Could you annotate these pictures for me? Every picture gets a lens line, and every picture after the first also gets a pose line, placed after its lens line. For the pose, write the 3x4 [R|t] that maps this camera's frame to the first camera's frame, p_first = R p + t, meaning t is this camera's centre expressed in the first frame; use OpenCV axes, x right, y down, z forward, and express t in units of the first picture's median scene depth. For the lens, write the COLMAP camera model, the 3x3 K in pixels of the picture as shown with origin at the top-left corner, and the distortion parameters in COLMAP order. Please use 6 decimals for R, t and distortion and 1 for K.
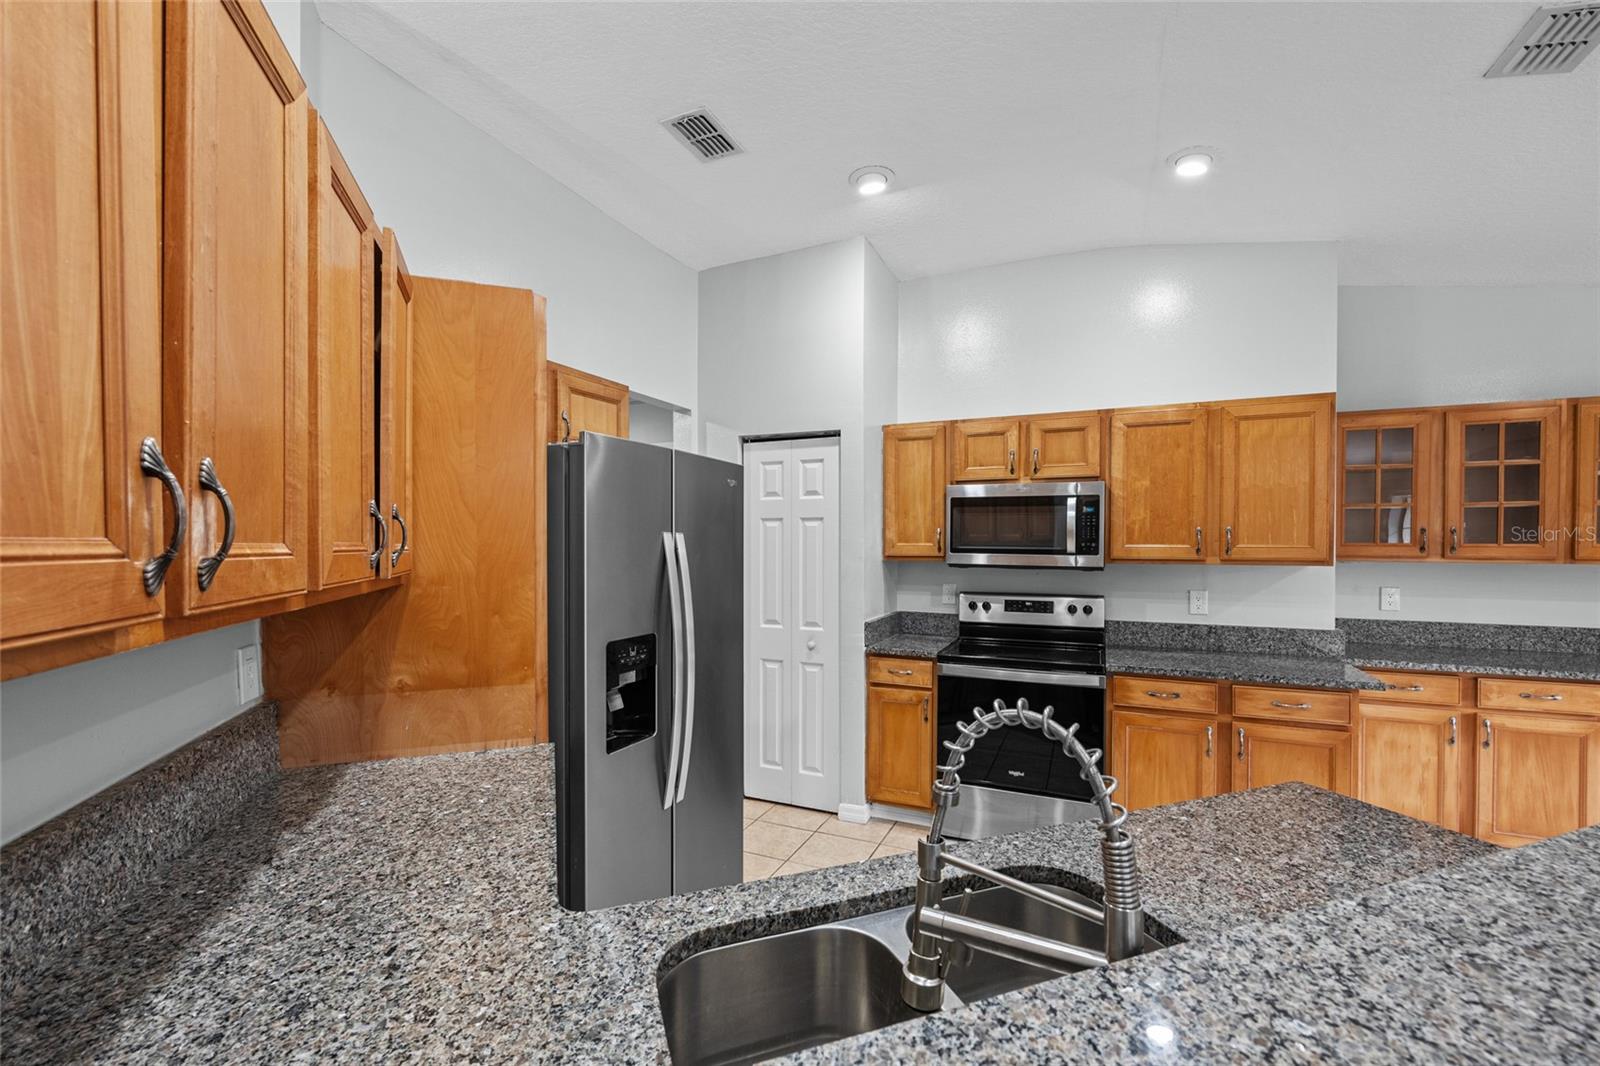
lens RADIAL K [[670.5, 0, 800.0], [0, 670.5, 533.0], [0, 0, 1]] dist [-0.000895, 0.000084]
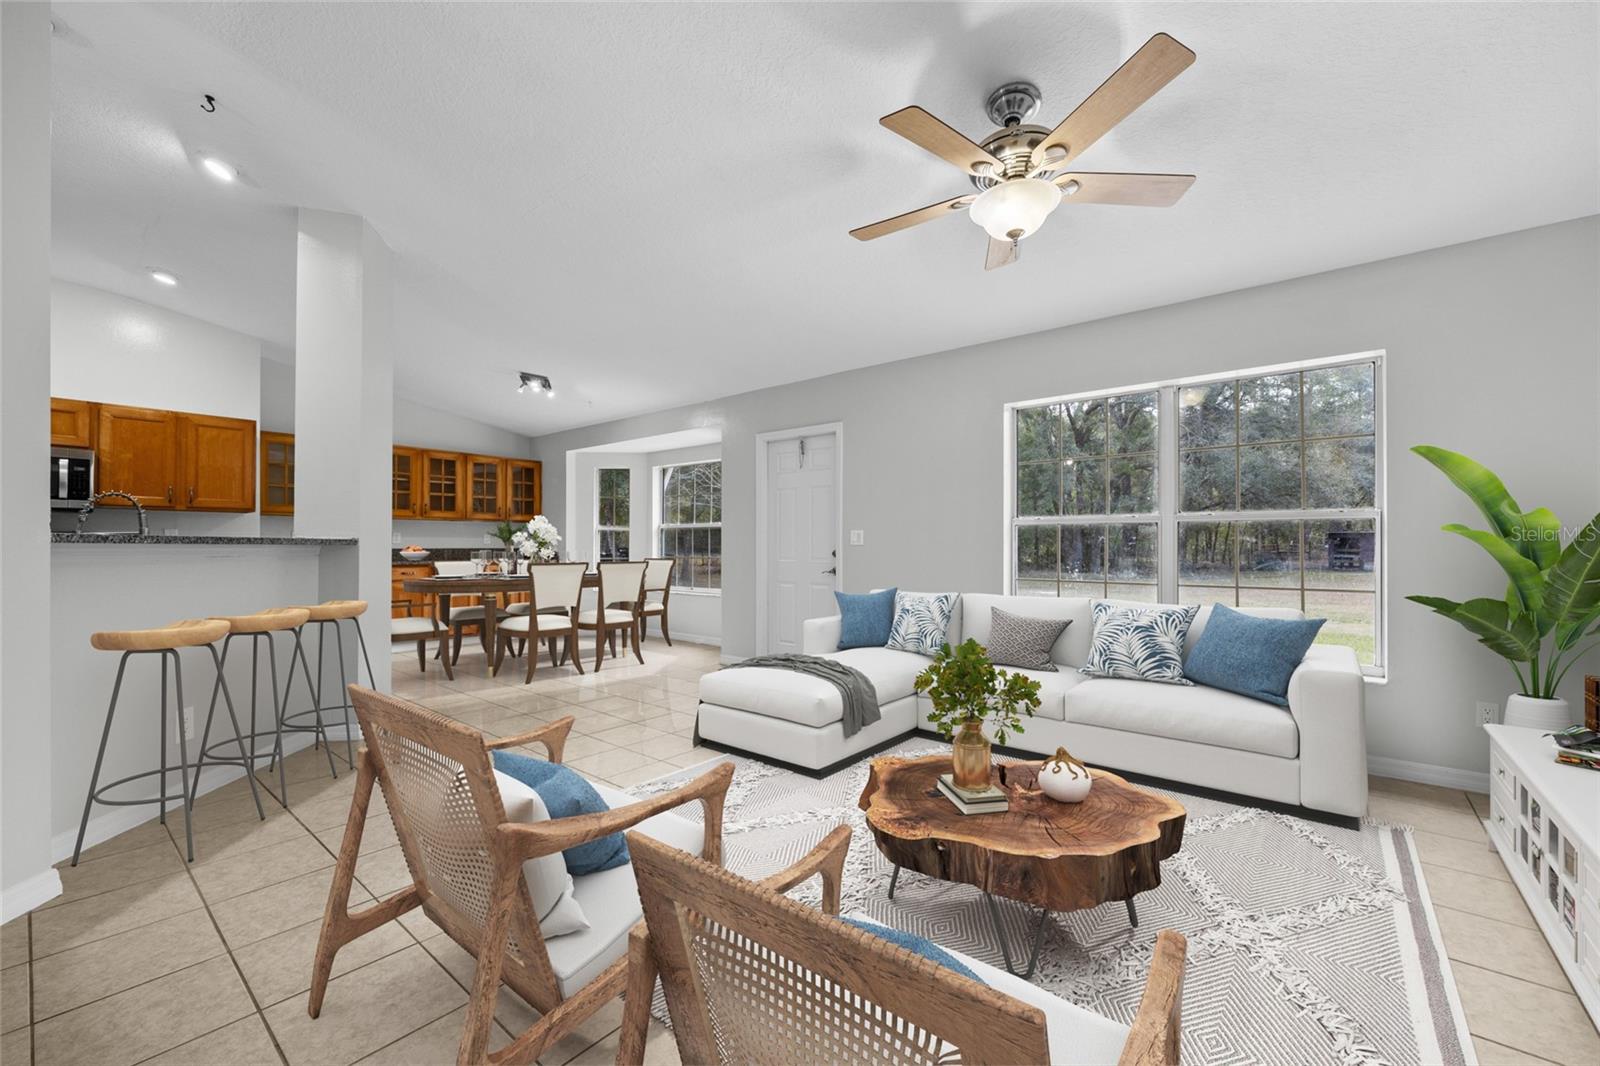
lens RADIAL K [[644.0, 0, 796.4], [0, 644.0, 550.3], [0, 0, 1]] dist [0.000418, -0.000134]
pose [[0.269014, -0.007828, 0.963105, -0.502982], [-0.005152, 0.999941, 0.009567, 0.121286], [-0.963123, -0.007535, 0.268958, -0.883887]]
